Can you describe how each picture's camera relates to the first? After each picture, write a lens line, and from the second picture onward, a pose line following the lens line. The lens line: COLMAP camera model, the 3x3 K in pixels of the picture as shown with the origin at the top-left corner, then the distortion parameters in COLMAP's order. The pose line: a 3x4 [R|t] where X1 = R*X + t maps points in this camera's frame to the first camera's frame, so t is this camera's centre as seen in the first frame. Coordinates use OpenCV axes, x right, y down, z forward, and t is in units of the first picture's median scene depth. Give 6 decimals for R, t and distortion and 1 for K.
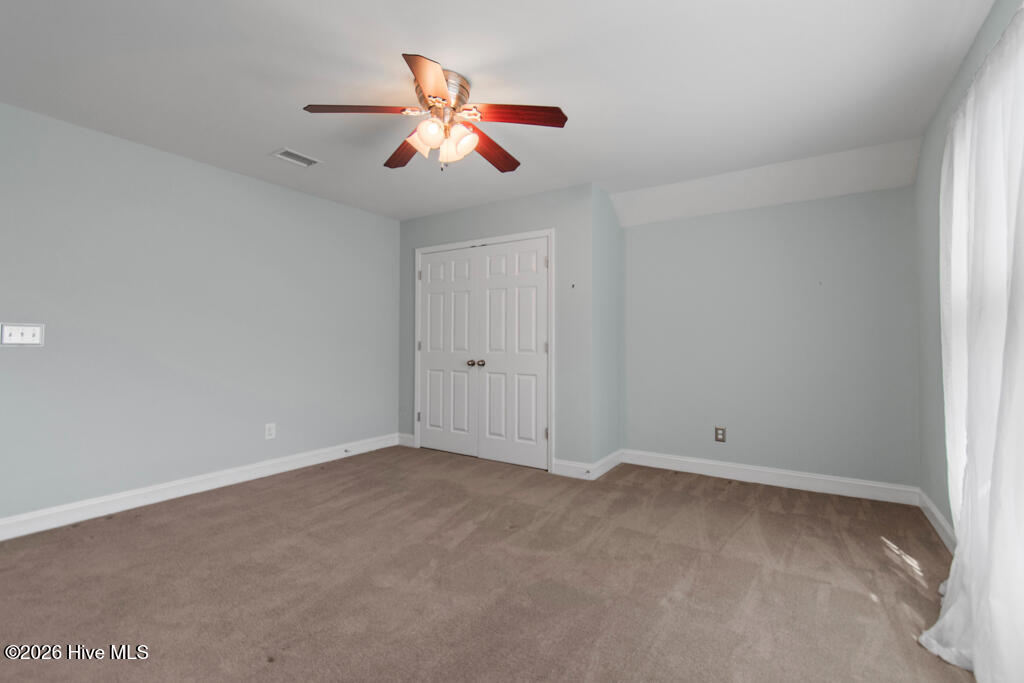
lens RADIAL K [[454.1, 0, 512.6], [0, 454.1, 331.9], [0, 0, 1]] dist [0.000657, -0.000186]
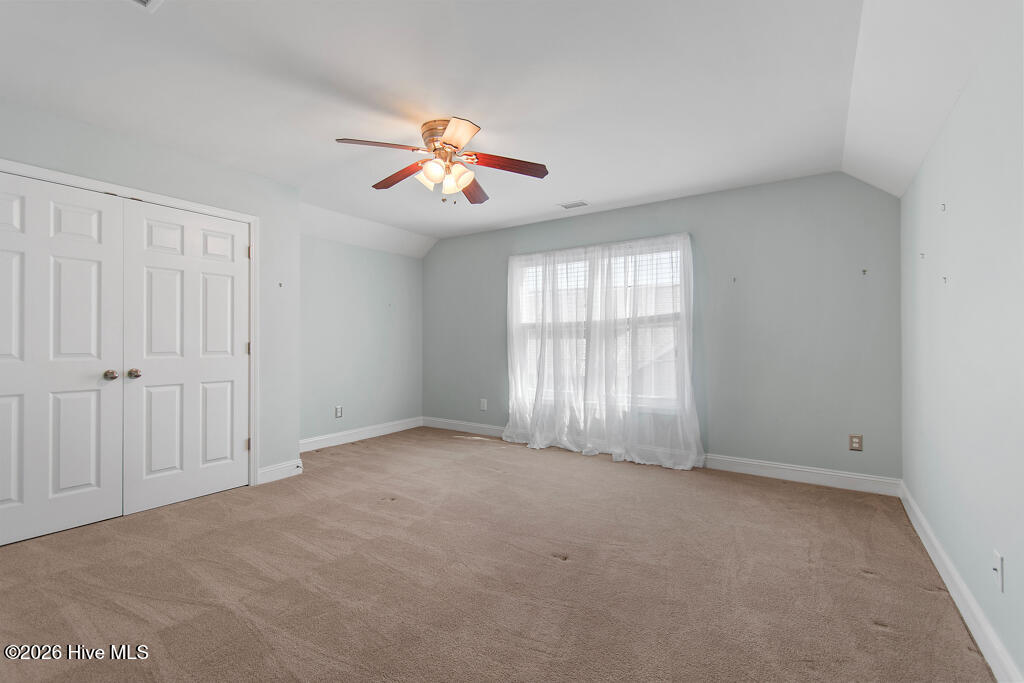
lens RADIAL K [[454.1, 0, 512.9], [0, 454.1, 338.0], [0, 0, 1]] dist [0.000657, -0.000186]
pose [[0.005242, 0.000758, 0.999986, -0.797694], [-0.030373, 0.999538, -0.000598, -0.001342], [-0.999525, -0.030369, 0.005262, 0.465310]]
